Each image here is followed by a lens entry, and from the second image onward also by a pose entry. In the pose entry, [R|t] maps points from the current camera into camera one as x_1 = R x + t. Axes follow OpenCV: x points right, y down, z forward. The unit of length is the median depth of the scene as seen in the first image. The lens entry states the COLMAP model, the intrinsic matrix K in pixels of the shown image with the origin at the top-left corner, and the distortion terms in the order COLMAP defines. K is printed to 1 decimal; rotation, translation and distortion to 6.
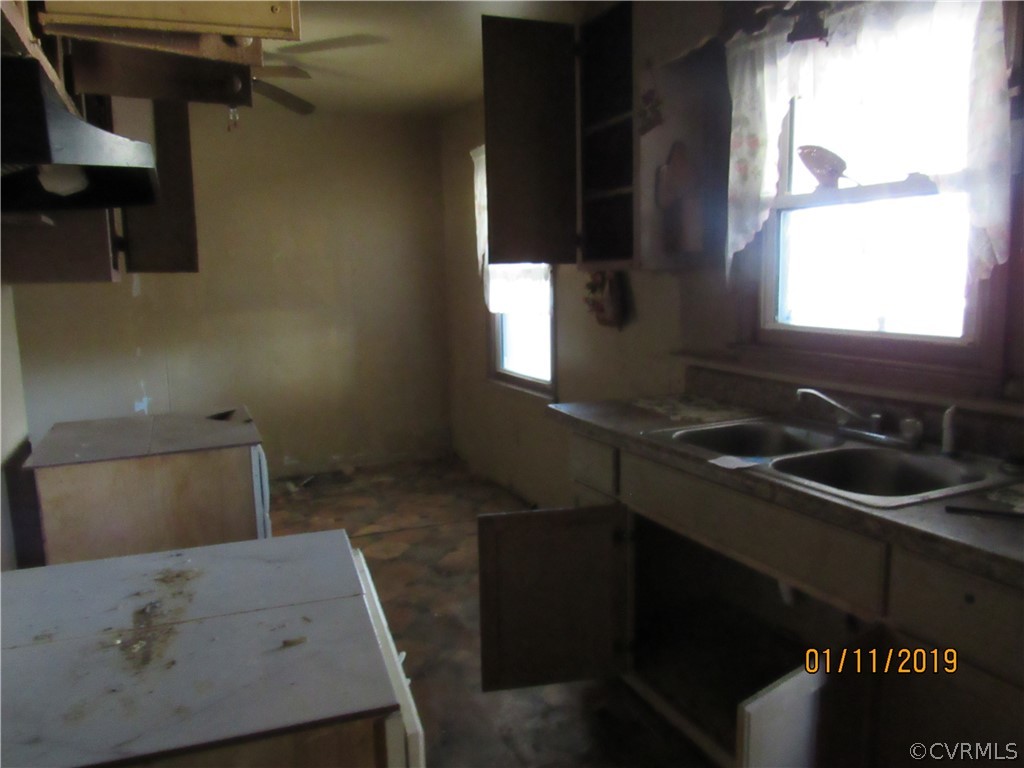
lens RADIAL K [[727.7, 0, 509.5], [0, 727.7, 383.6], [0, 0, 1]] dist [-0.033562, -0.002545]
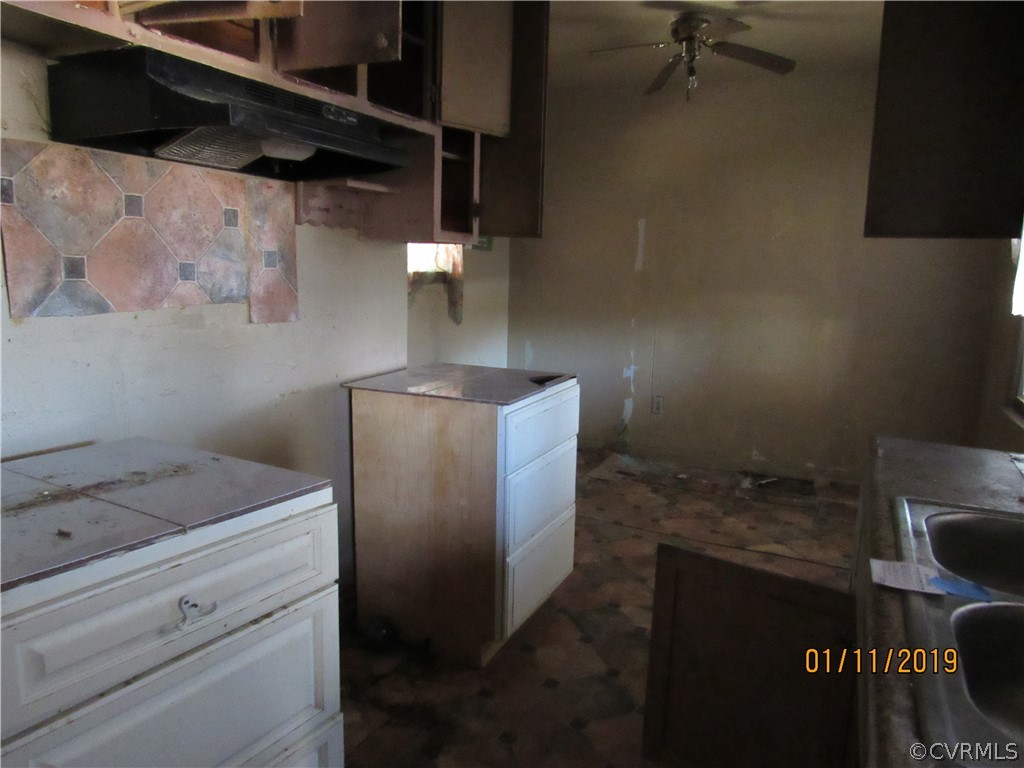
lens RADIAL K [[727.7, 0, 509.7], [0, 727.7, 382.9], [0, 0, 1]] dist [-0.033562, -0.002545]
pose [[0.641603, 0.155230, -0.751165, 0.199268], [-0.147975, 0.985961, 0.077359, -0.012492], [0.752628, 0.061520, 0.655566, 0.165478]]
